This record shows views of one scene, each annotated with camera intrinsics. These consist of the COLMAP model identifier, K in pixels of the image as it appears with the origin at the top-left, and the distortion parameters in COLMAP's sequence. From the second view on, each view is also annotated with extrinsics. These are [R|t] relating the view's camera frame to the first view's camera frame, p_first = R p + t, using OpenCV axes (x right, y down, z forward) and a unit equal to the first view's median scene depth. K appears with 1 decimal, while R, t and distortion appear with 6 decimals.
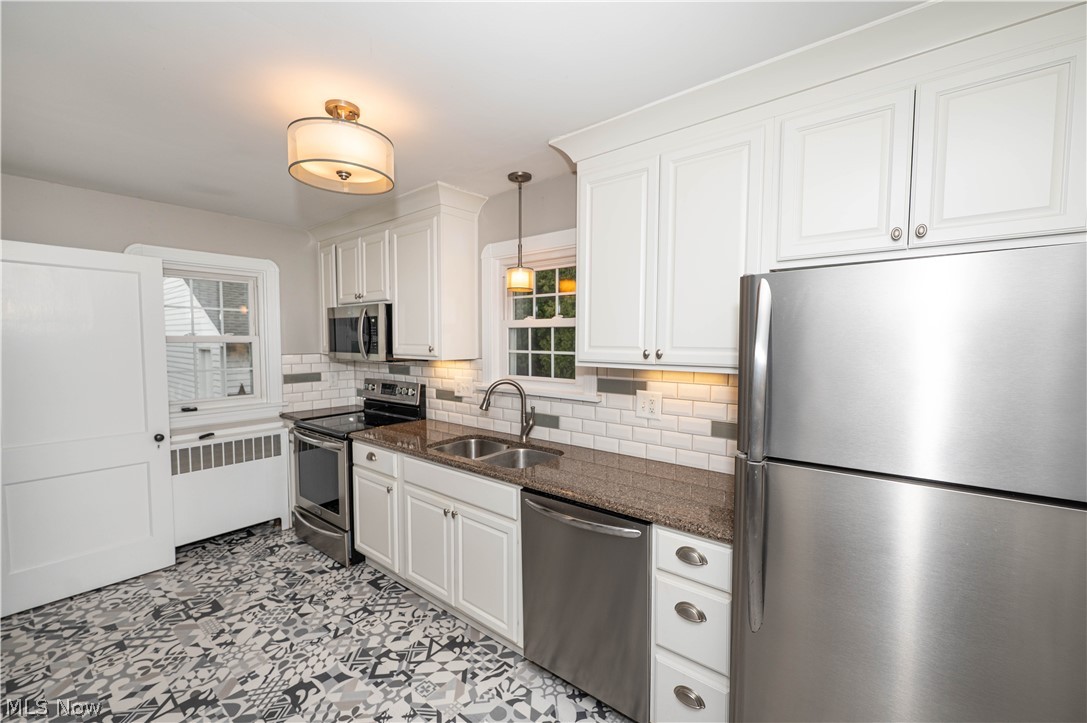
lens RADIAL K [[441.1, 0, 540.9], [0, 441.1, 365.5], [0, 0, 1]] dist [-0.001394, -0.000245]
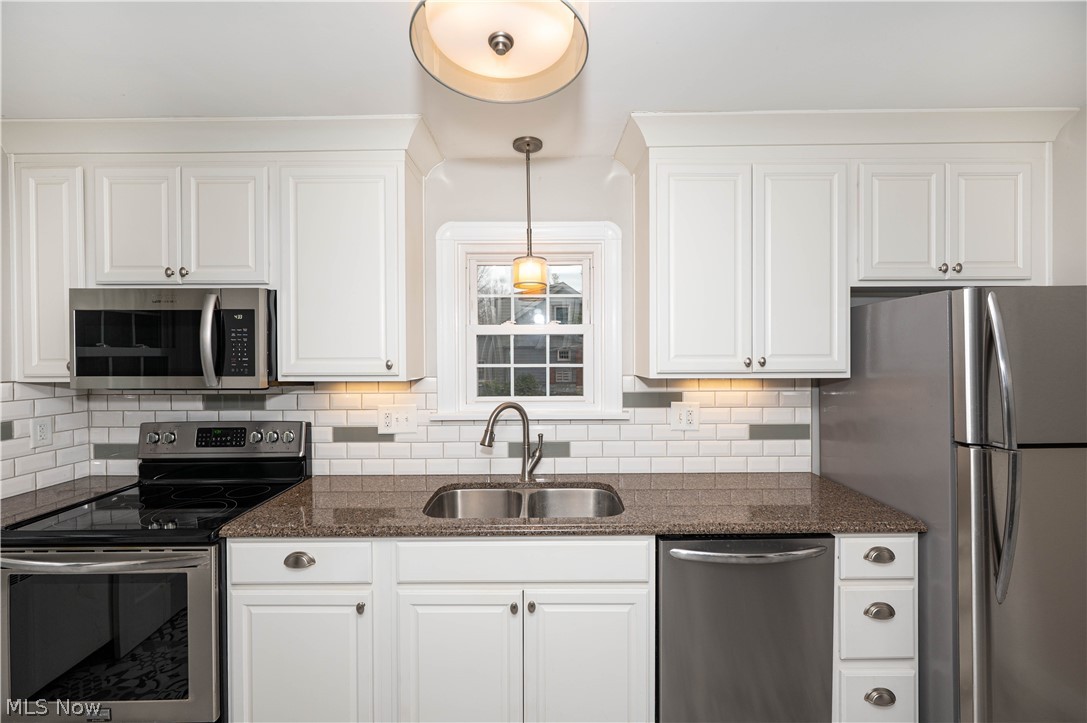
lens RADIAL K [[432.2, 0, 541.2], [0, 432.2, 361.8], [0, 0, 1]] dist [-0.002099, -0.000236]
pose [[0.777073, -0.015727, 0.629214, -0.516212], [0.044430, 0.998565, -0.029912, -0.013322], [-0.627841, 0.051199, 0.776656, 0.397319]]
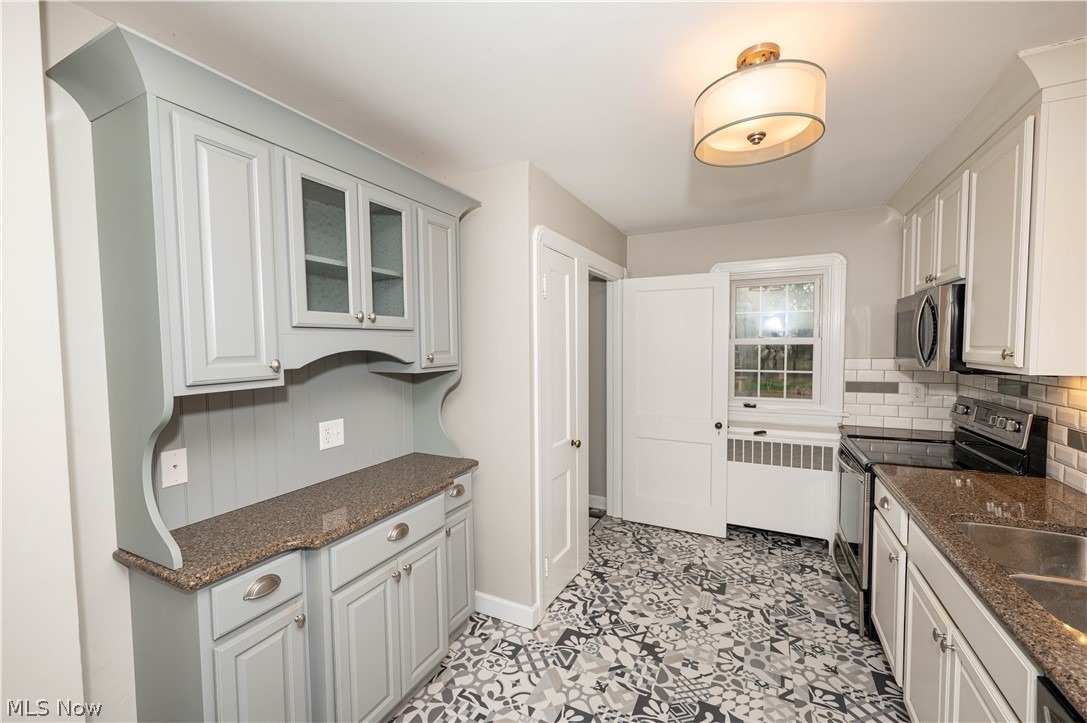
lens RADIAL K [[441.1, 0, 540.9], [0, 441.1, 365.5], [0, 0, 1]] dist [-0.001394, -0.000245]
pose [[0.215001, 0.042058, -0.975708, 0.194994], [-0.050923, 0.998196, 0.031806, -0.010474], [0.975285, 0.042848, 0.216754, 0.310249]]
